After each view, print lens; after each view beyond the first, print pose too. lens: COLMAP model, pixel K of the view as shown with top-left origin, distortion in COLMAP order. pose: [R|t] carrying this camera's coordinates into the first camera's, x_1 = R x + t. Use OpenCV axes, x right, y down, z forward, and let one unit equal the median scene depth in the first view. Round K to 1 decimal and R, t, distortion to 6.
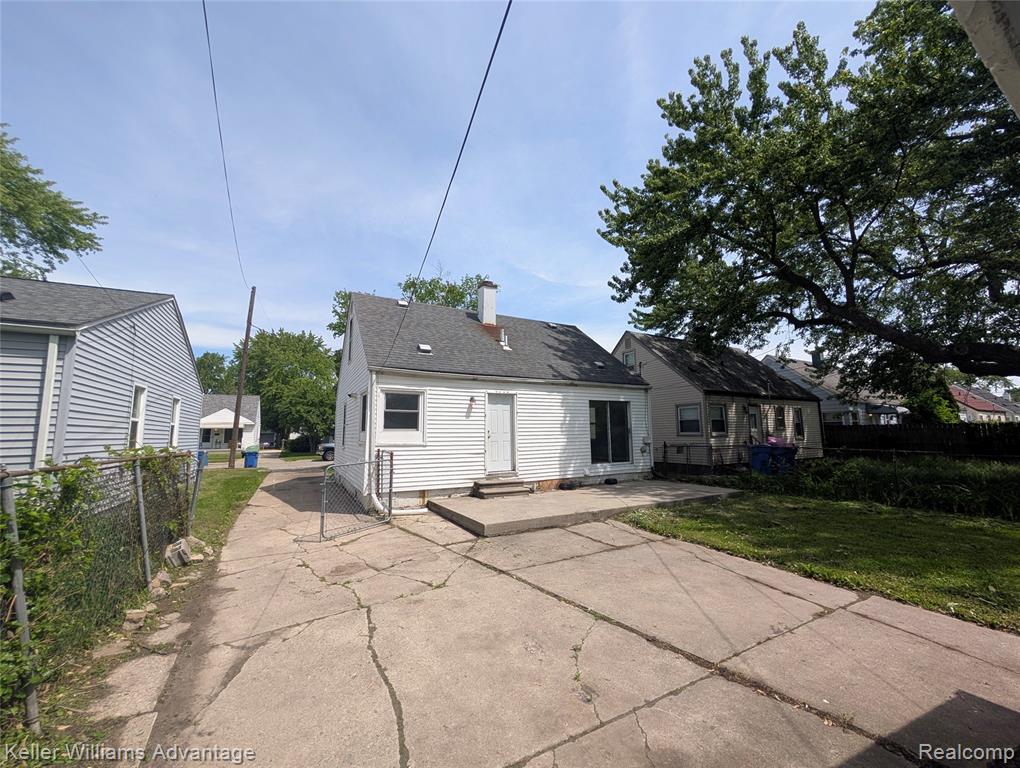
lens RADIAL K [[386.4, 0, 504.8], [0, 386.4, 387.2], [0, 0, 1]] dist [0.000813, 0.000451]
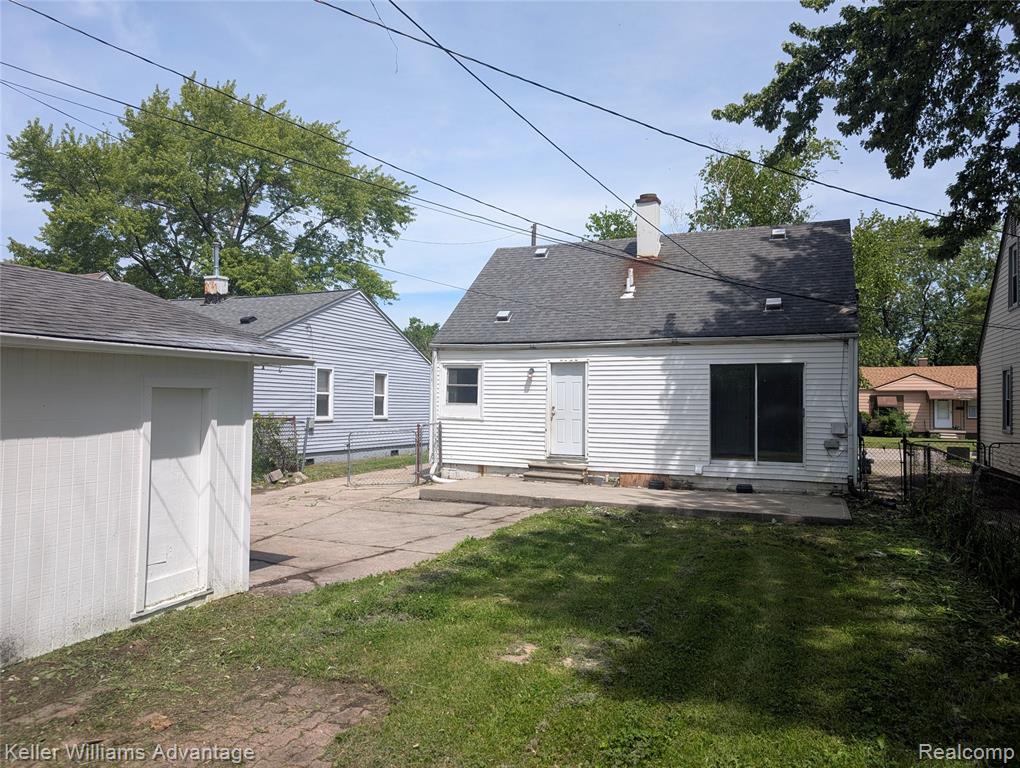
lens RADIAL K [[733.9, 0, 486.8], [0, 733.9, 376.5], [0, 0, 1]] dist [0.015542, -0.005517]
pose [[0.605570, -0.009734, -0.795733, 1.163621], [0.075929, 0.996070, 0.045600, -0.038948], [0.792162, -0.088033, 0.603929, -0.087285]]
